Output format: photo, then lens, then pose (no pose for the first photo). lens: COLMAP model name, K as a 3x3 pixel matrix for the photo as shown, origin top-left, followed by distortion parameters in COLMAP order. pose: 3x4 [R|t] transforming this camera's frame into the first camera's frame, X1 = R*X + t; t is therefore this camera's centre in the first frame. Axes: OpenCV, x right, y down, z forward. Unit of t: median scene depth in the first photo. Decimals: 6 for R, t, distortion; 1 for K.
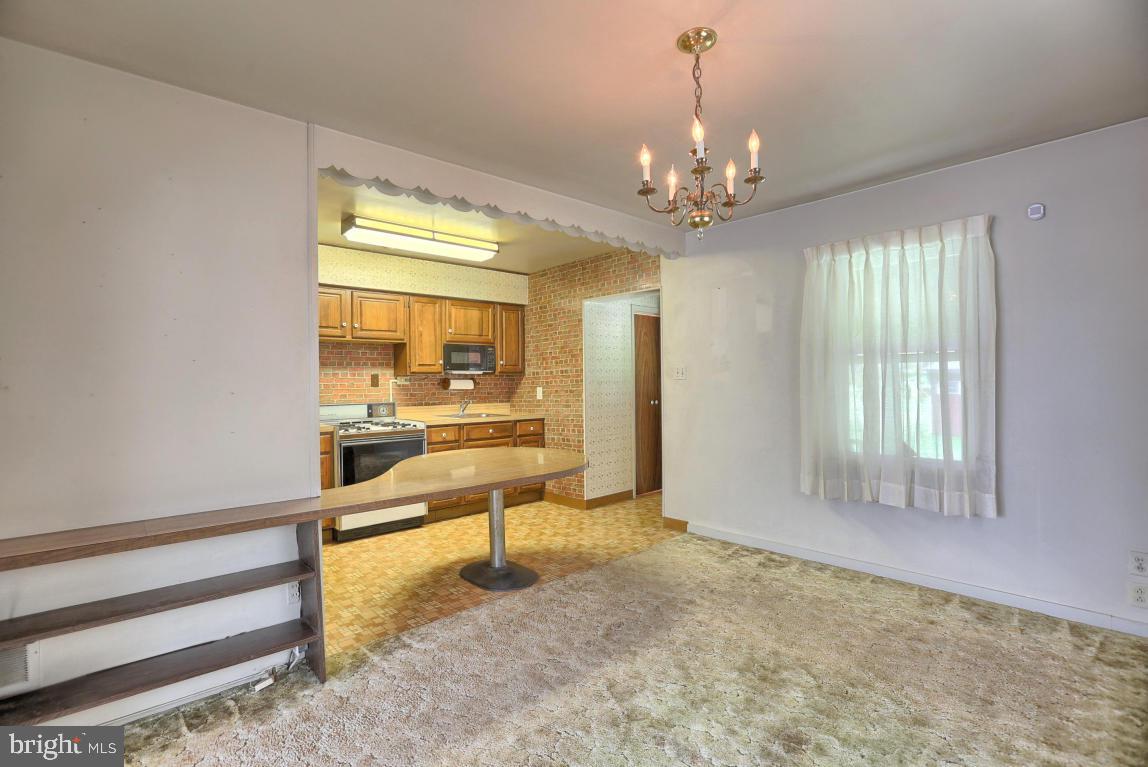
lens RADIAL K [[524.7, 0, 569.5], [0, 524.7, 383.2], [0, 0, 1]] dist [-0.055347, 0.019586]
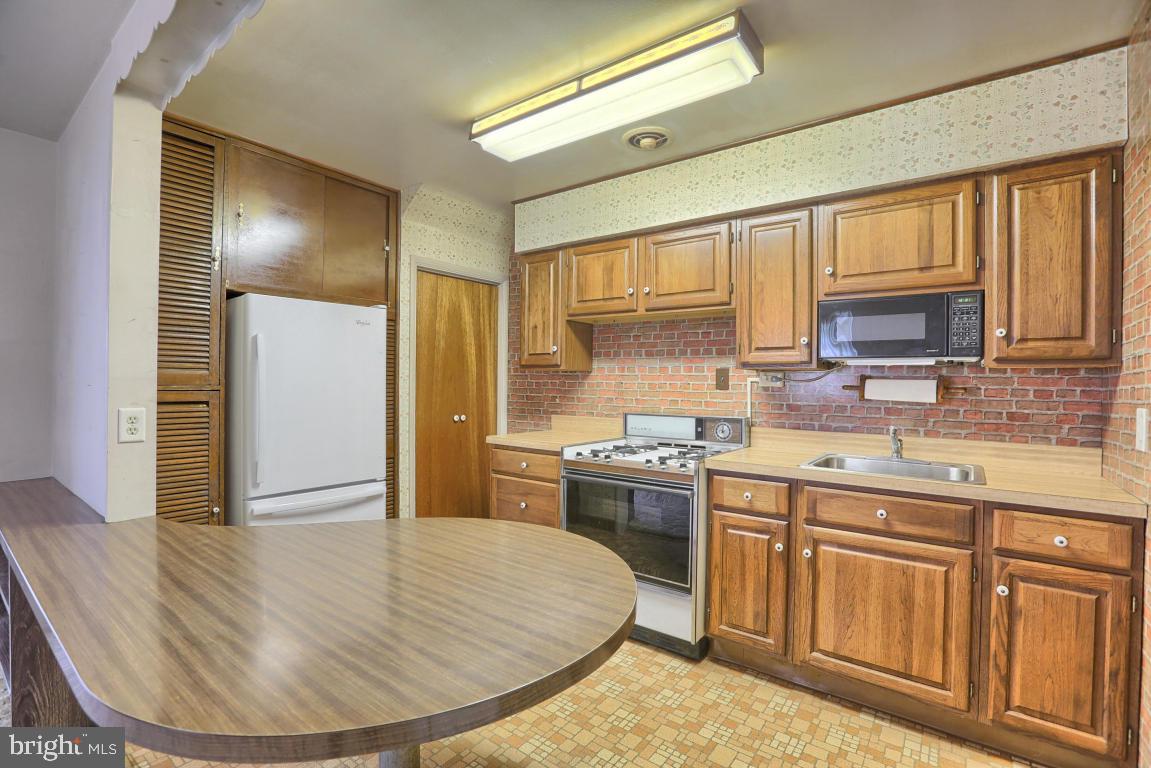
lens RADIAL K [[526.1, 0, 571.0], [0, 526.1, 383.7], [0, 0, 1]] dist [-0.055347, 0.019586]
pose [[0.181713, 0.016535, -0.983213, 0.171628], [-0.016339, 0.999771, 0.013794, -0.004744], [0.983216, 0.013559, 0.181942, 0.691938]]
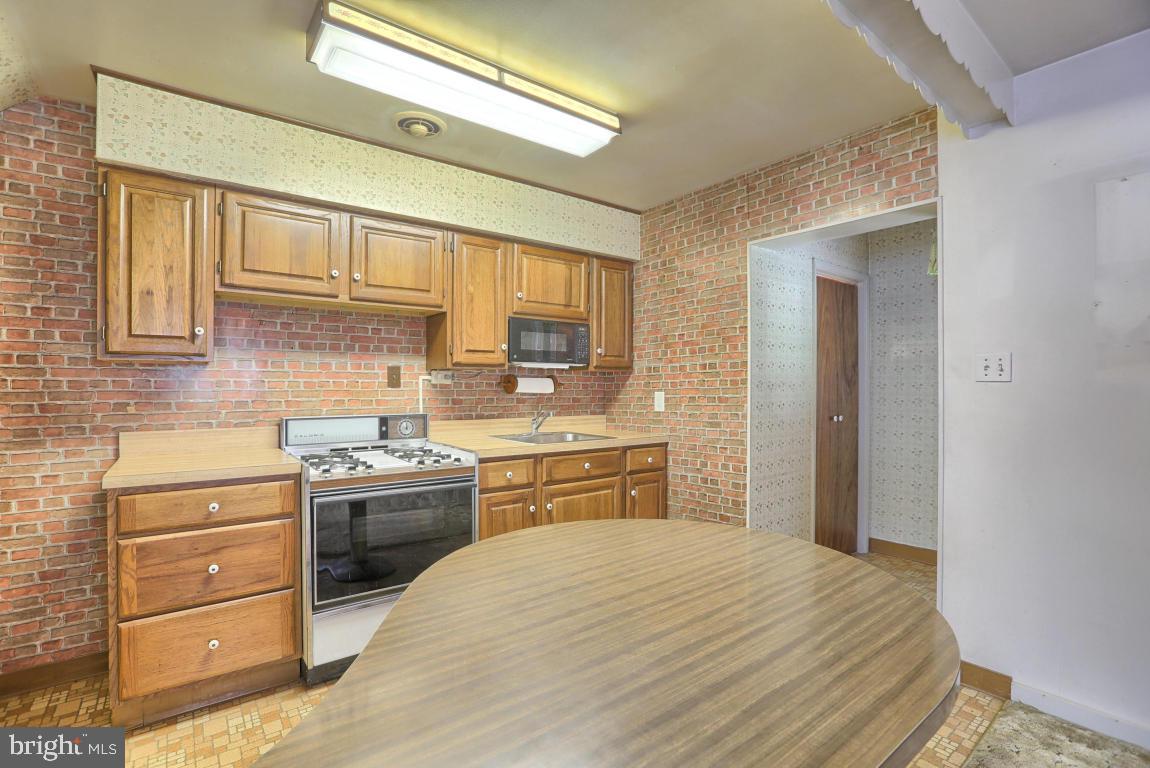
lens RADIAL K [[525.6, 0, 570.5], [0, 525.6, 383.7], [0, 0, 1]] dist [-0.055347, 0.019586]
pose [[0.995630, 0.013659, -0.092379, -0.112712], [-0.014065, 0.999894, -0.003752, 0.002227], [0.092318, 0.005035, 0.995717, 0.405656]]
